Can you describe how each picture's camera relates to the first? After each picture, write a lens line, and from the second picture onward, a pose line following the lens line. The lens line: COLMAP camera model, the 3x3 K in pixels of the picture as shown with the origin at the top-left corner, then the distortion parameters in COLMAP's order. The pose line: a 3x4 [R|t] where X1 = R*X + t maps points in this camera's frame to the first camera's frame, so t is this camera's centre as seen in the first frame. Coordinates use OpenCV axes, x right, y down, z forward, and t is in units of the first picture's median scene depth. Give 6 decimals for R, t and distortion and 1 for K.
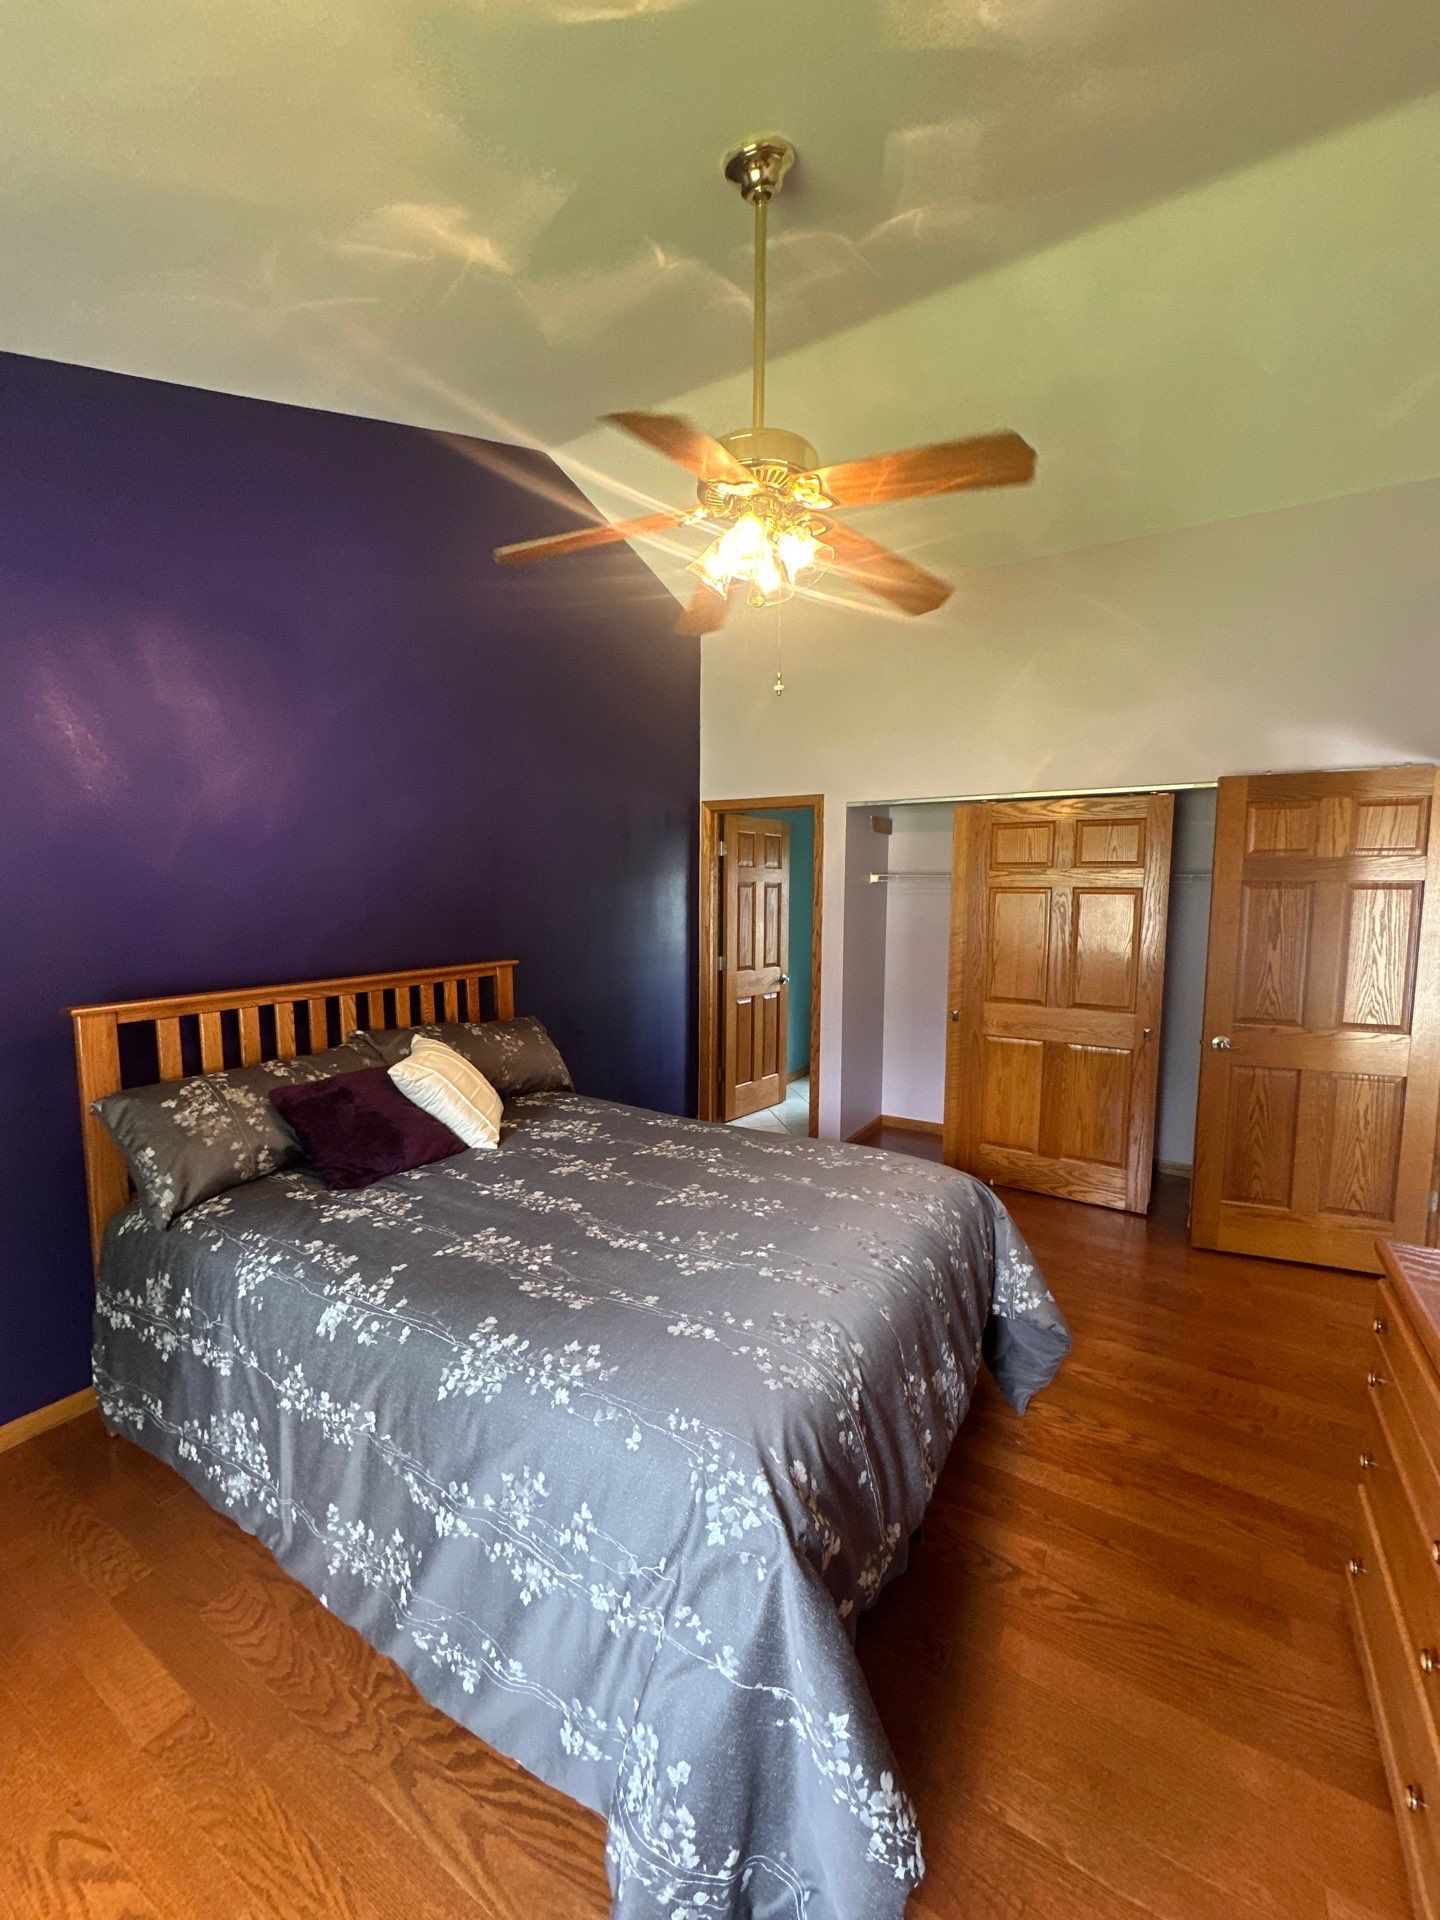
lens RADIAL K [[764.1, 0, 720.0], [0, 764.1, 960.0], [0, 0, 1]] dist [0.000300, -0.000351]
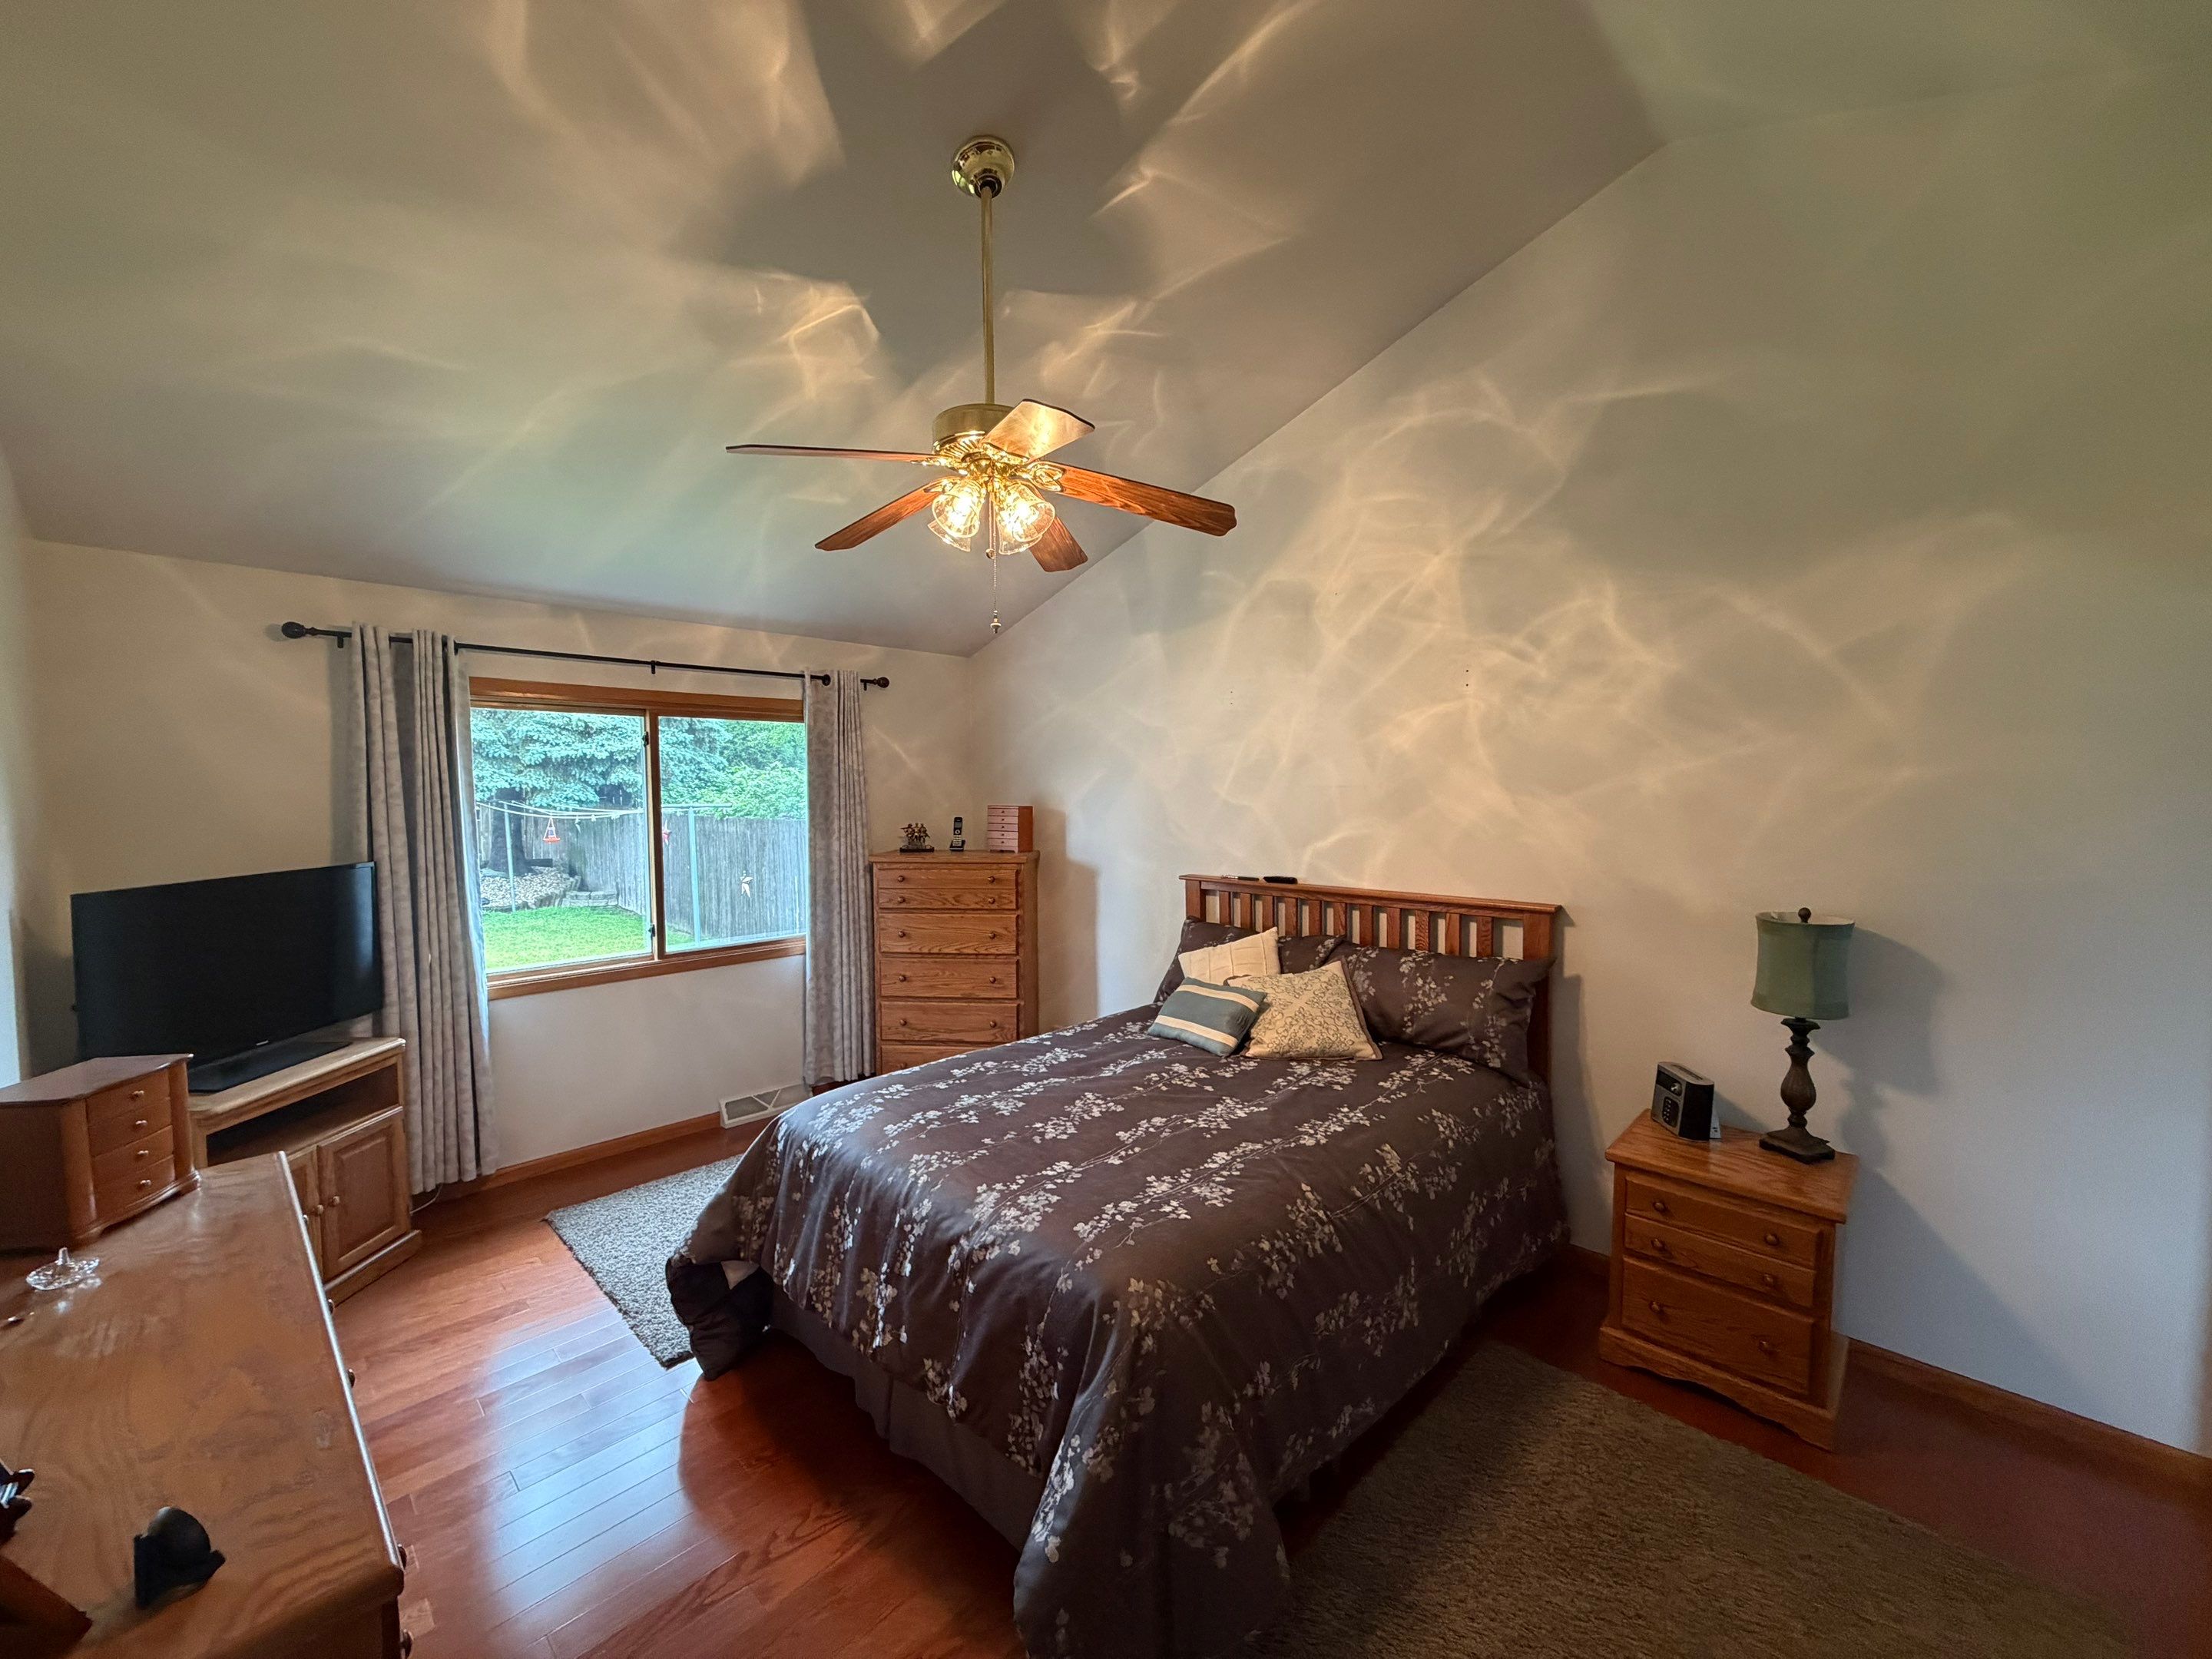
lens RADIAL K [[880.3, 0, 1100.5], [0, 880.3, 833.6], [0, 0, 1]] dist [0.000300, -0.000351]
pose [[-0.225699, 0.049858, -0.972920, 0.927517], [-0.090947, 0.993250, 0.071998, -0.120507], [0.969943, 0.104734, -0.219641, 1.032446]]
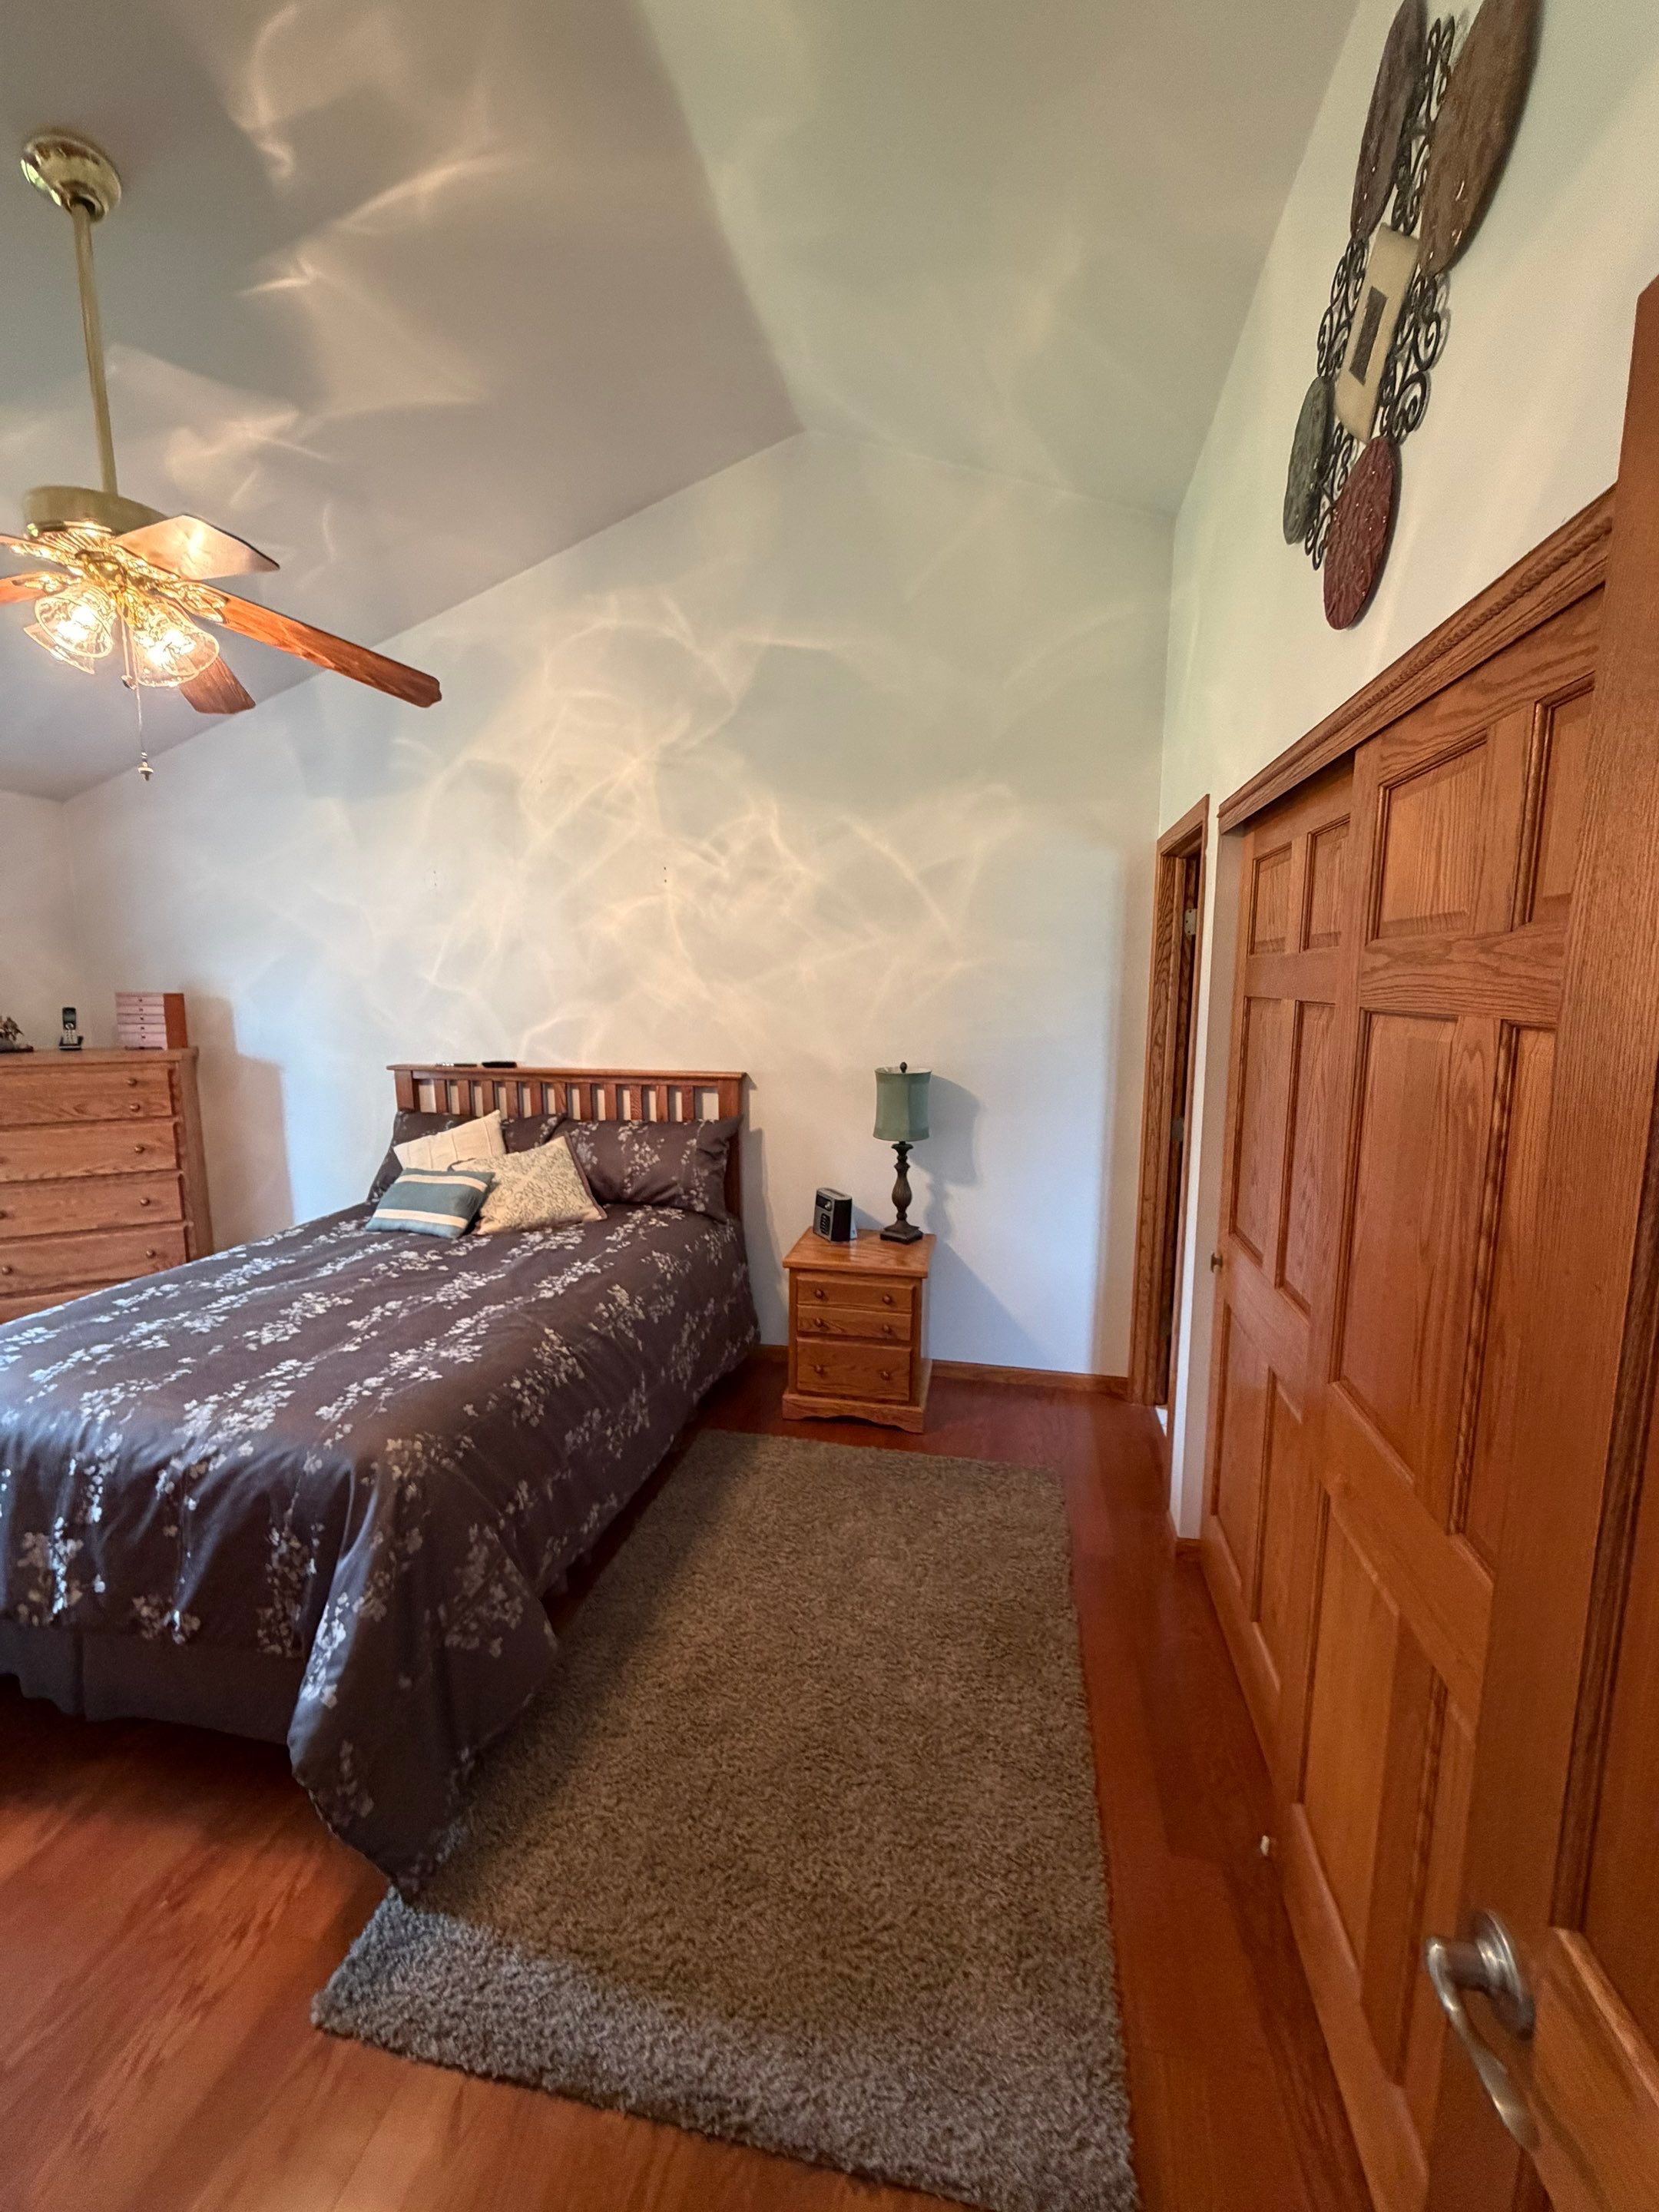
lens RADIAL K [[880.3, 0, 829.5], [0, 880.3, 1106.0], [0, 0, 1]] dist [0.000300, -0.000351]
pose [[0.342659, 0.131353, -0.930232, 1.019583], [-0.093869, 0.990009, 0.105217, -0.105197], [0.934759, 0.051266, 0.351565, 1.011742]]
